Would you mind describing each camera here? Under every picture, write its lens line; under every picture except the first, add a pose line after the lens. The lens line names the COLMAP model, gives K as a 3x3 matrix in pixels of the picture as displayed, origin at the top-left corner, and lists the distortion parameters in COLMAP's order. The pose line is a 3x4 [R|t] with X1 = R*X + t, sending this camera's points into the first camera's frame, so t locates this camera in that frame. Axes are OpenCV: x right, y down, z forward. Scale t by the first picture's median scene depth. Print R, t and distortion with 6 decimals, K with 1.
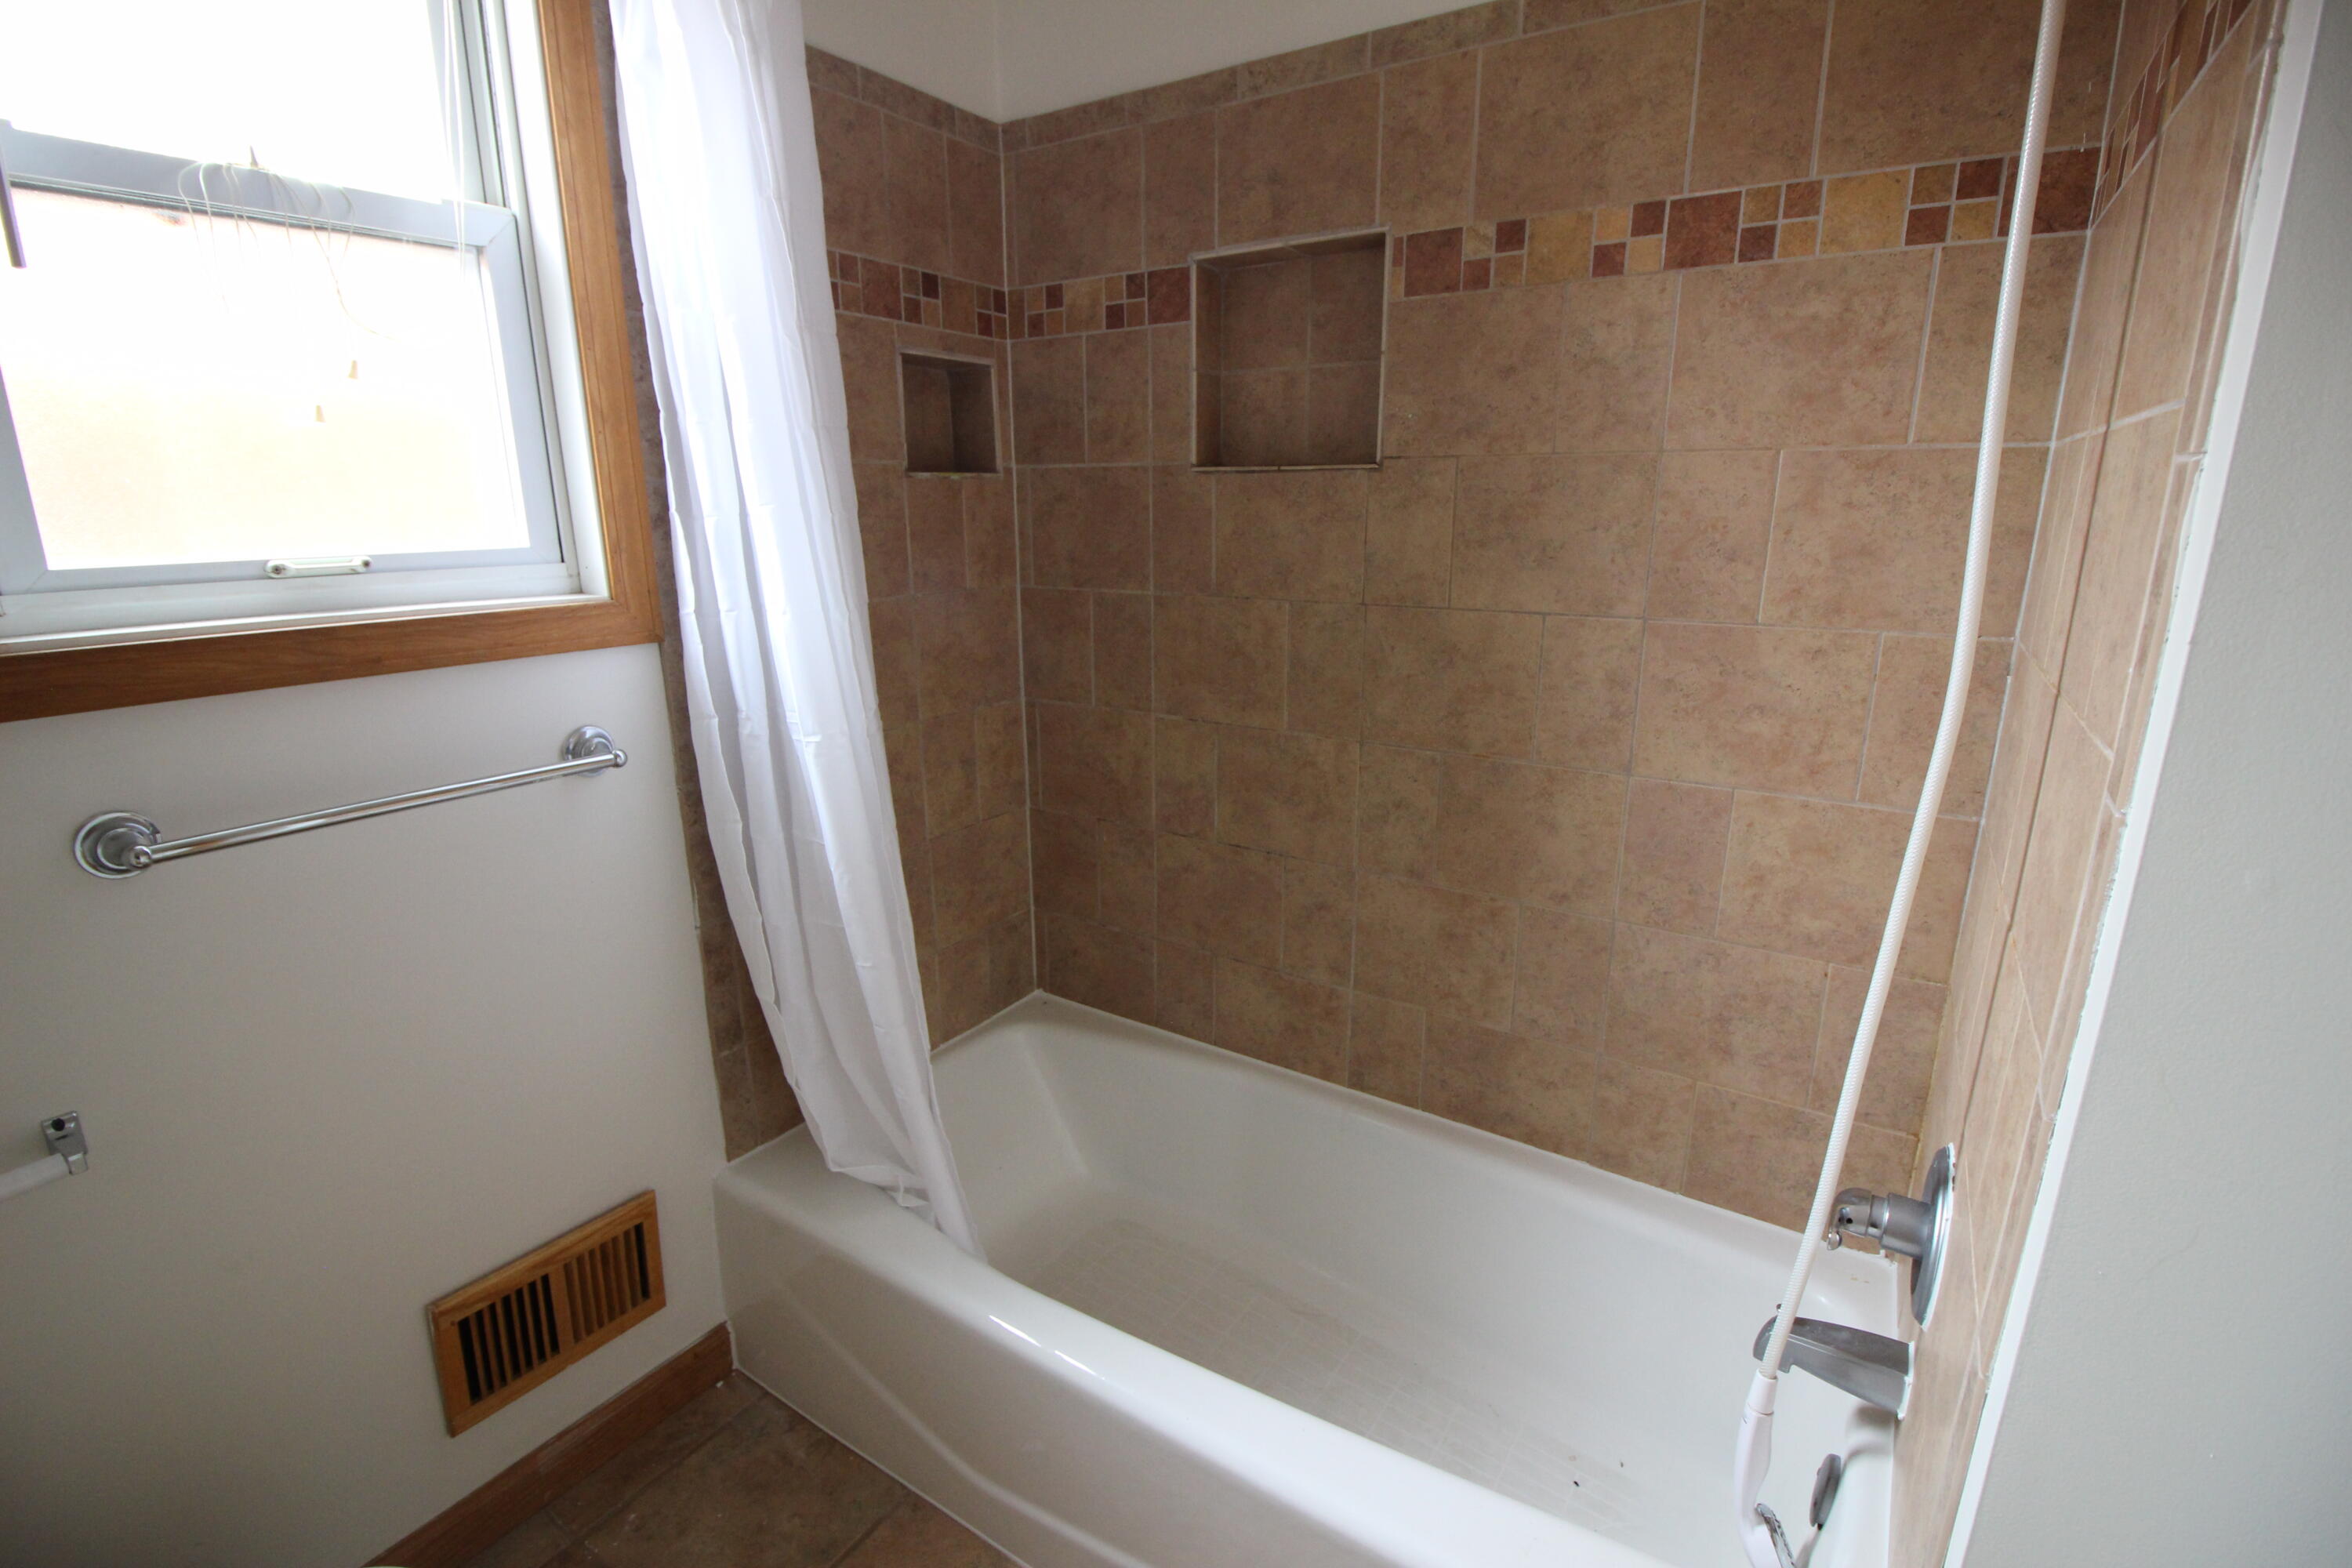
lens RADIAL K [[1094.1, 0, 1176.0], [0, 1094.1, 784.0], [0, 0, 1]] dist [-0.000497, -0.013758]
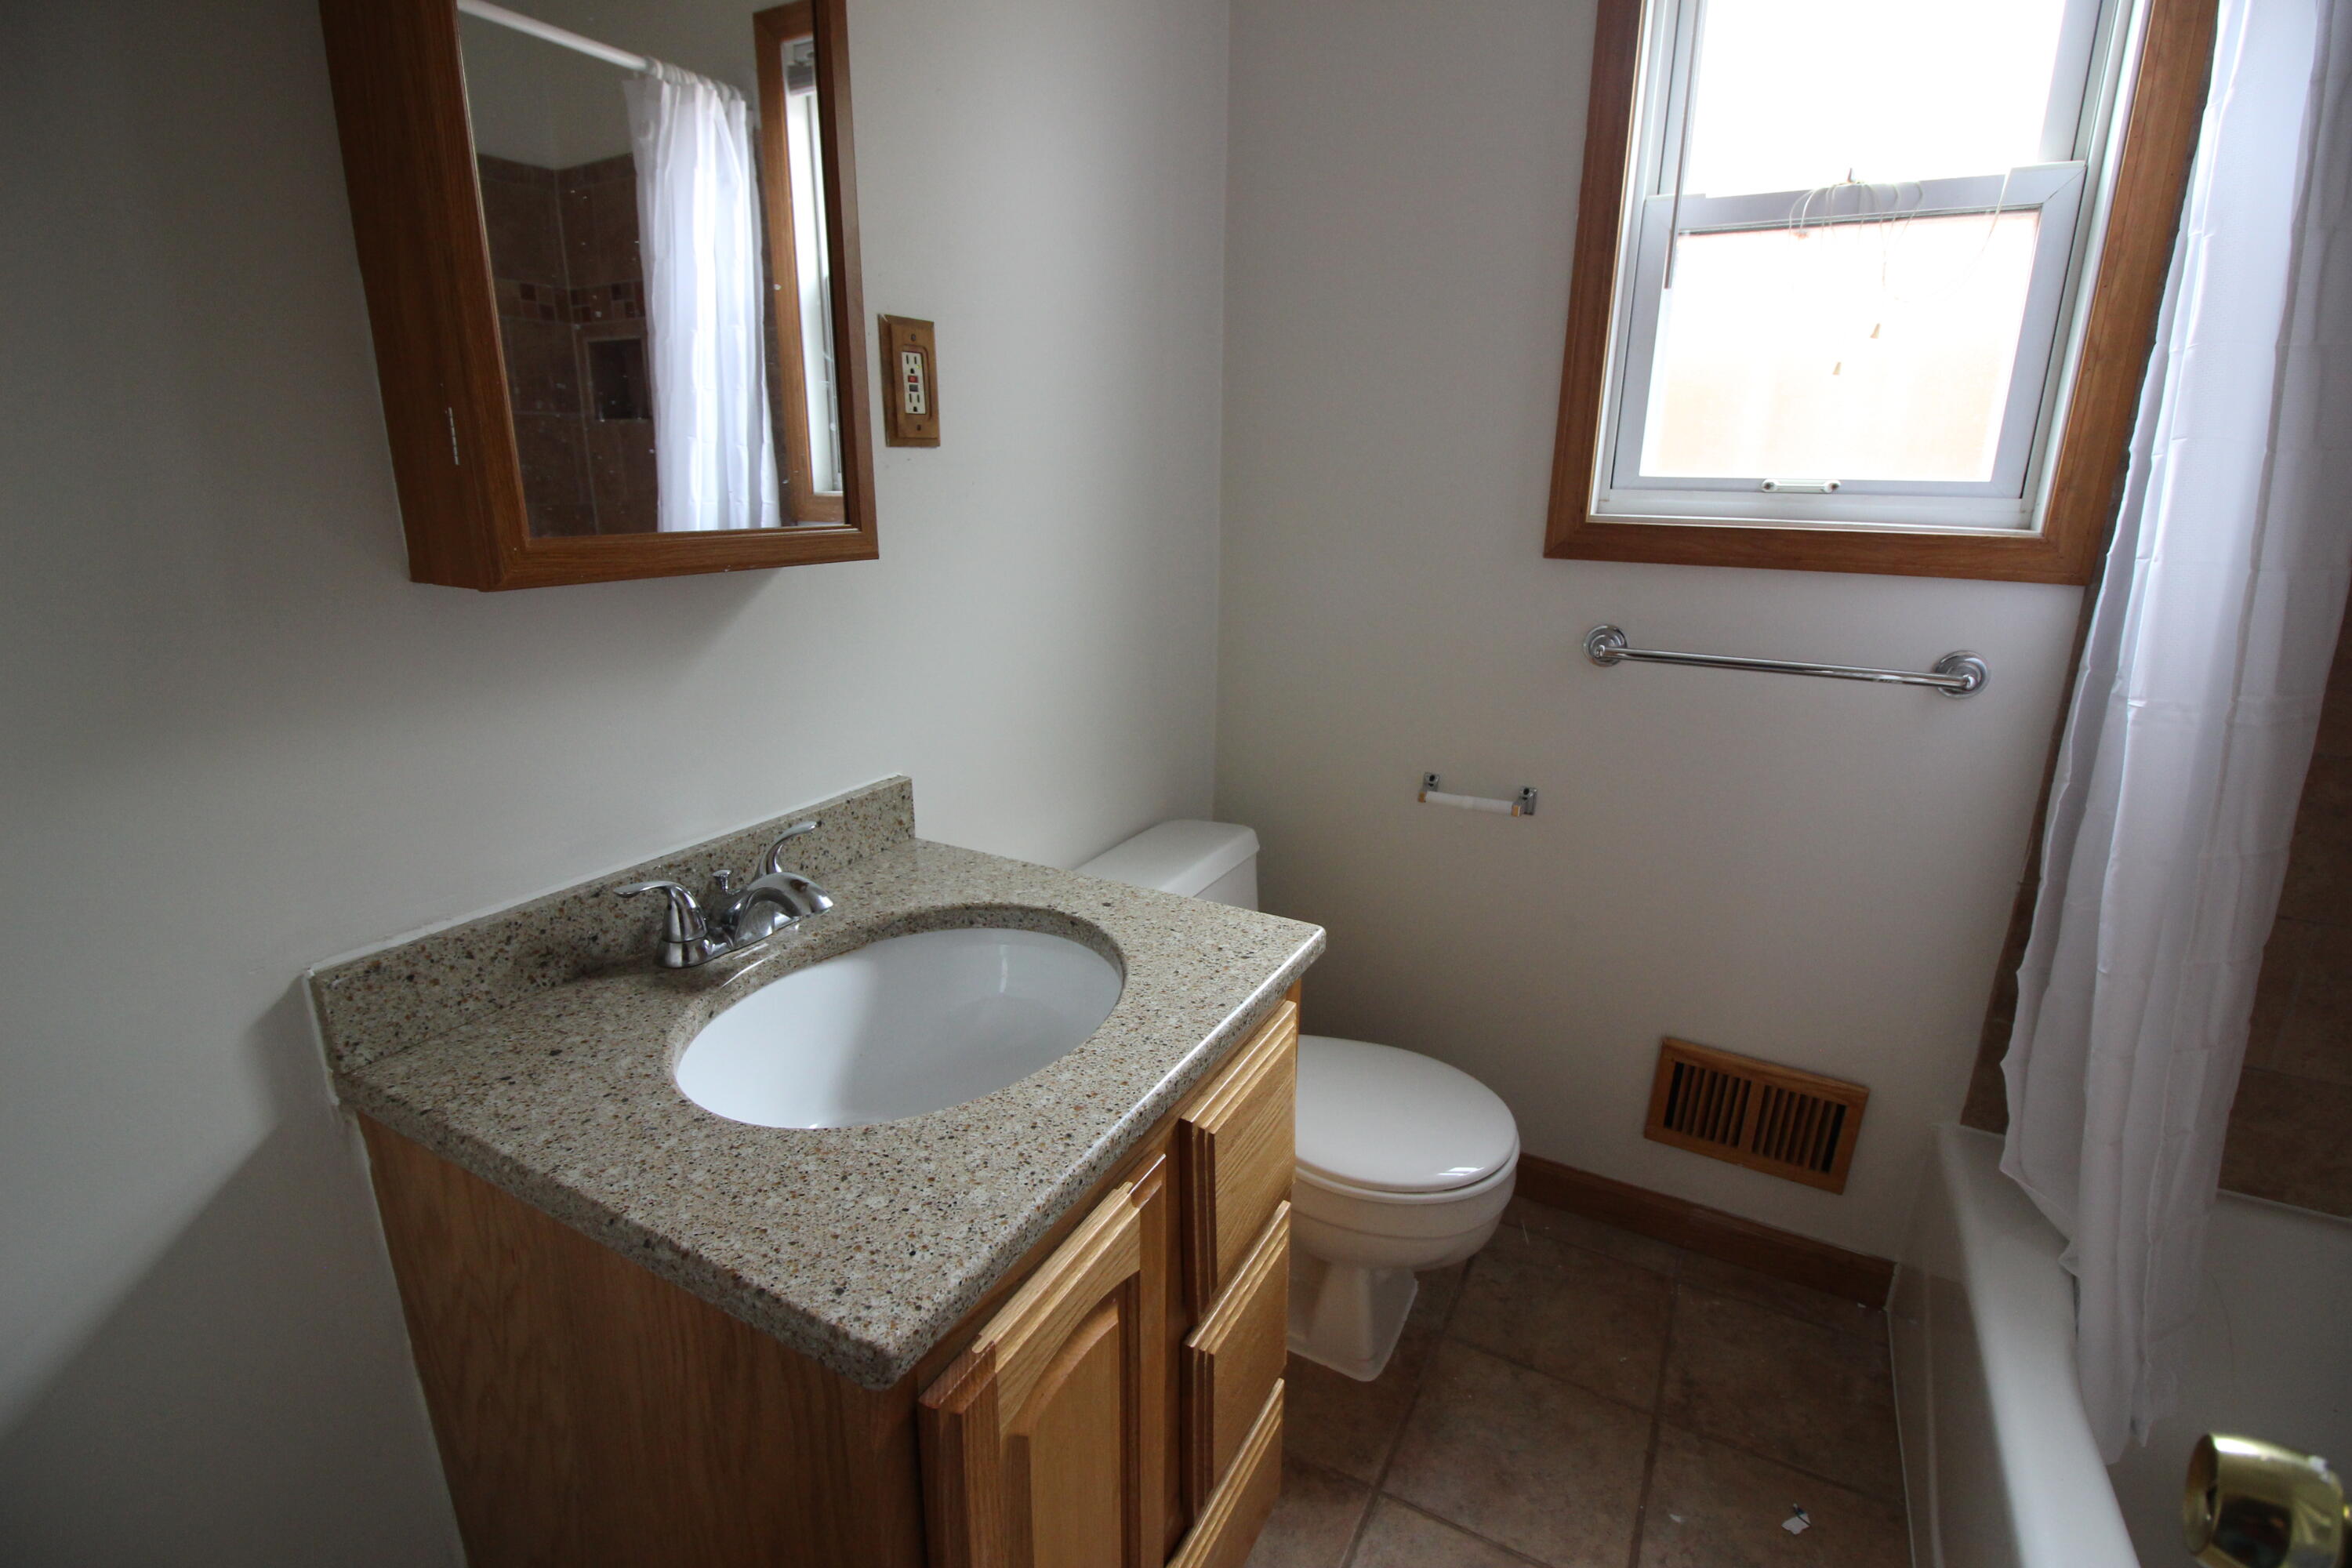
lens RADIAL K [[1094.1, 0, 1176.0], [0, 1094.1, 784.0], [0, 0, 1]] dist [-0.000497, -0.013758]
pose [[0.077337, 0.277940, -0.957480, 0.457366], [-0.266800, 0.931101, 0.248733, 0.009807], [0.960644, 0.236220, 0.146163, 0.132622]]
